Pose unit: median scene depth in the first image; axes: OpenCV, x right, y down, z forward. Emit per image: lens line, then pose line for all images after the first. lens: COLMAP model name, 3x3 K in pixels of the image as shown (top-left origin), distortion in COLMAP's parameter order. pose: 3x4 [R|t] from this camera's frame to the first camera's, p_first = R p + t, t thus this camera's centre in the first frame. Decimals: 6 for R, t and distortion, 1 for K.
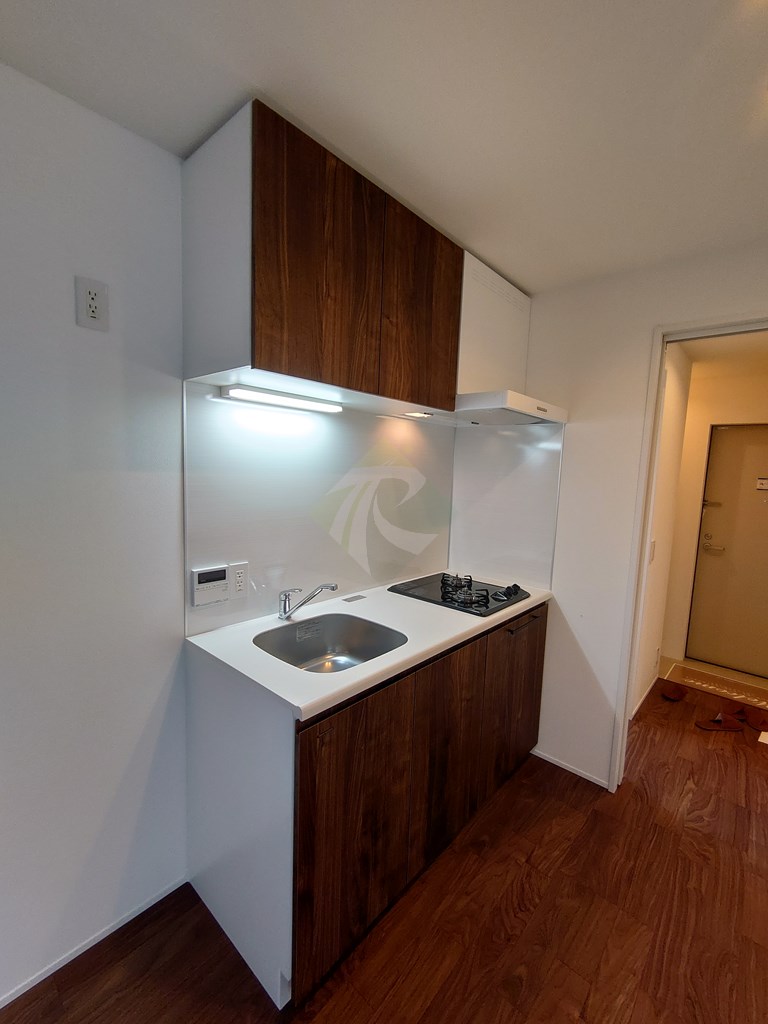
lens RADIAL K [[435.2, 0, 382.2], [0, 435.2, 512.2], [0, 0, 1]] dist [-0.002382, -0.003436]
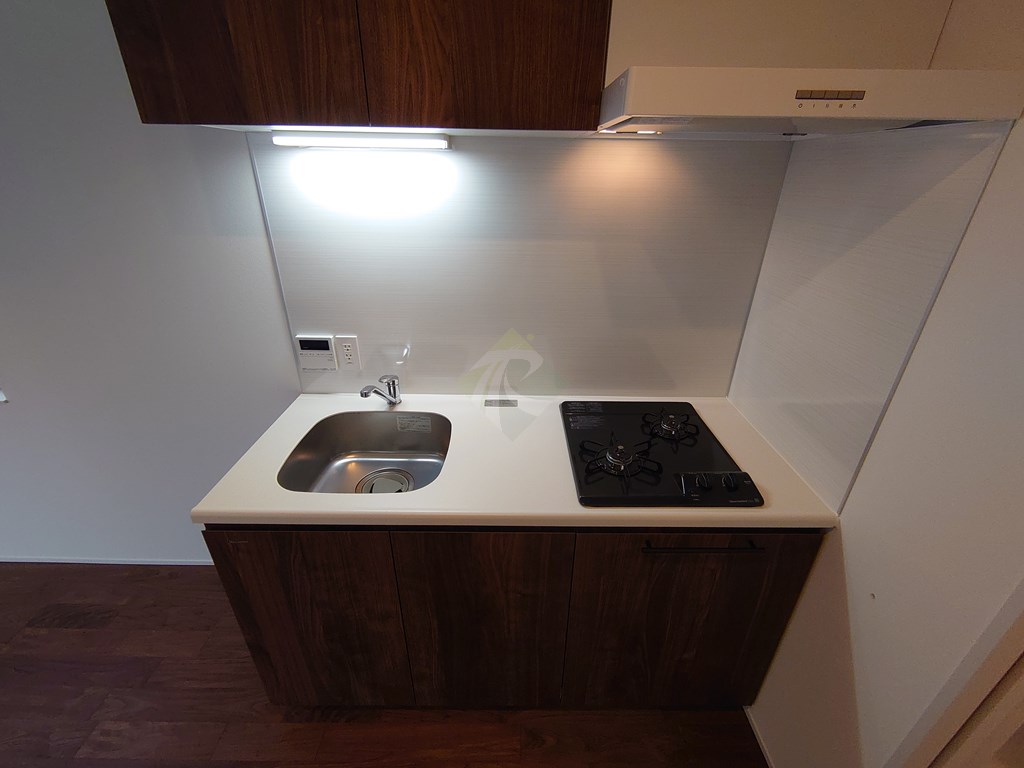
lens RADIAL K [[435.2, 0, 514.6], [0, 435.2, 379.9], [0, 0, 1]] dist [-0.002382, -0.003436]
pose [[0.678035, 0.298031, -0.671898, 0.592924], [-0.065920, 0.935082, 0.348249, -0.150191], [0.732068, -0.191833, 0.653664, 0.628943]]
